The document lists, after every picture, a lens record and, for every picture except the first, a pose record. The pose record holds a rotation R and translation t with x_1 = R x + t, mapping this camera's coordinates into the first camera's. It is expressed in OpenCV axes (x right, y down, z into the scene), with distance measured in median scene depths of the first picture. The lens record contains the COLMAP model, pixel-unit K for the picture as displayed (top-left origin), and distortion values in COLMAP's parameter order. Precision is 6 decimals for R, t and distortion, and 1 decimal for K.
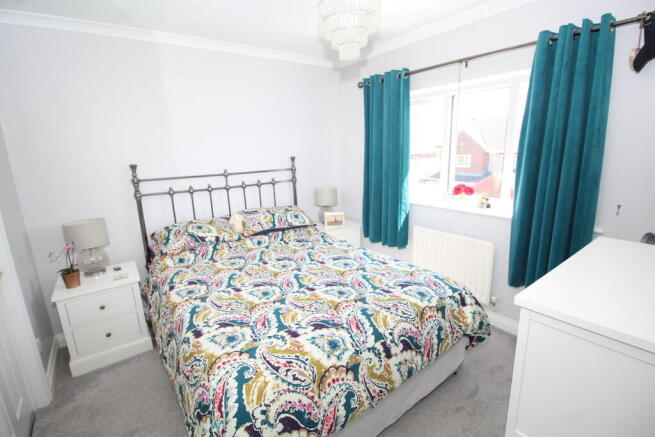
lens RADIAL K [[303.8, 0, 325.7], [0, 303.8, 214.7], [0, 0, 1]] dist [-0.002123, -0.001340]
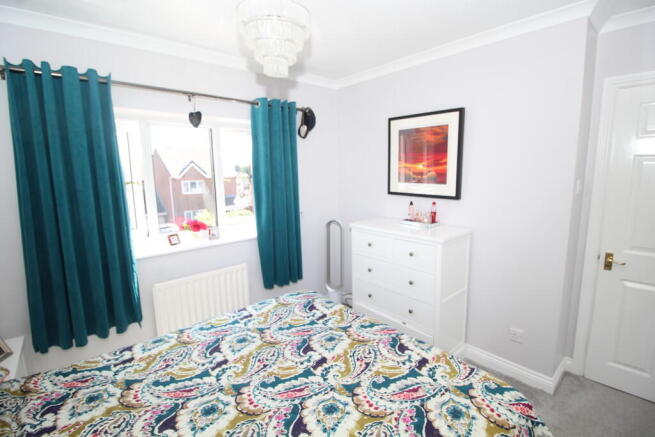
lens RADIAL K [[303.8, 0, 325.7], [0, 303.8, 214.7], [0, 0, 1]] dist [-0.002123, -0.001340]
pose [[-0.070090, -0.117634, 0.990580, -0.650582], [0.236167, 0.962835, 0.131050, -0.178532], [-0.969181, 0.243128, -0.039704, 0.793258]]
